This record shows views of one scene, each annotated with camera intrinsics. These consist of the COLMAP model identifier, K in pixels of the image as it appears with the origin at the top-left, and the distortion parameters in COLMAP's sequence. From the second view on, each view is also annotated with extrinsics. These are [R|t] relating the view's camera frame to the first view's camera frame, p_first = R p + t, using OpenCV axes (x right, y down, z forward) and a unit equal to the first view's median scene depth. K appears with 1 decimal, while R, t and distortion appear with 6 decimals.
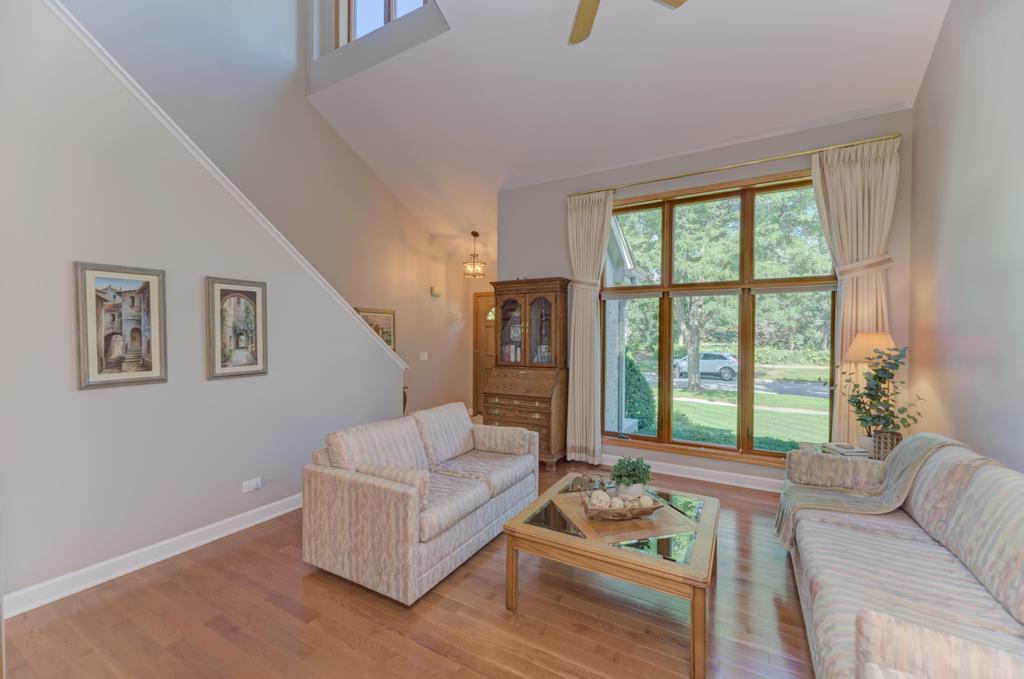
lens RADIAL K [[412.7, 0, 513.5], [0, 412.7, 343.0], [0, 0, 1]] dist [-0.001024, -0.001375]
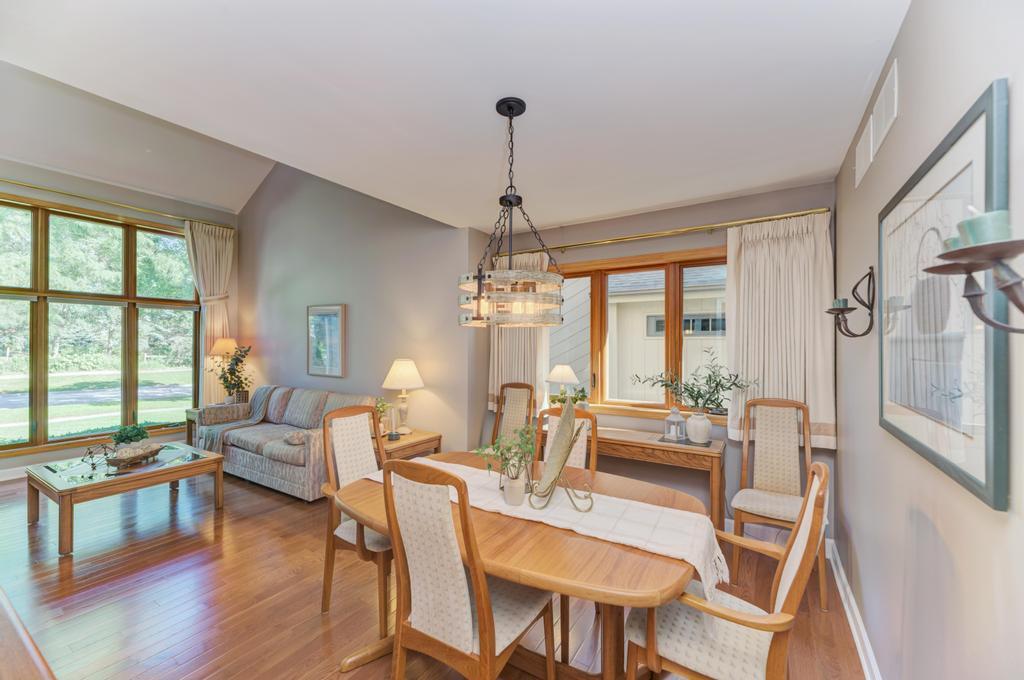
lens RADIAL K [[412.7, 0, 512.5], [0, 412.7, 342.7], [0, 0, 1]] dist [-0.001024, -0.001375]
pose [[0.035084, 0.004239, 0.999375, -0.764049], [0.021493, 0.999757, -0.004995, 0.026351], [-0.999153, 0.021654, 0.034985, -0.252158]]
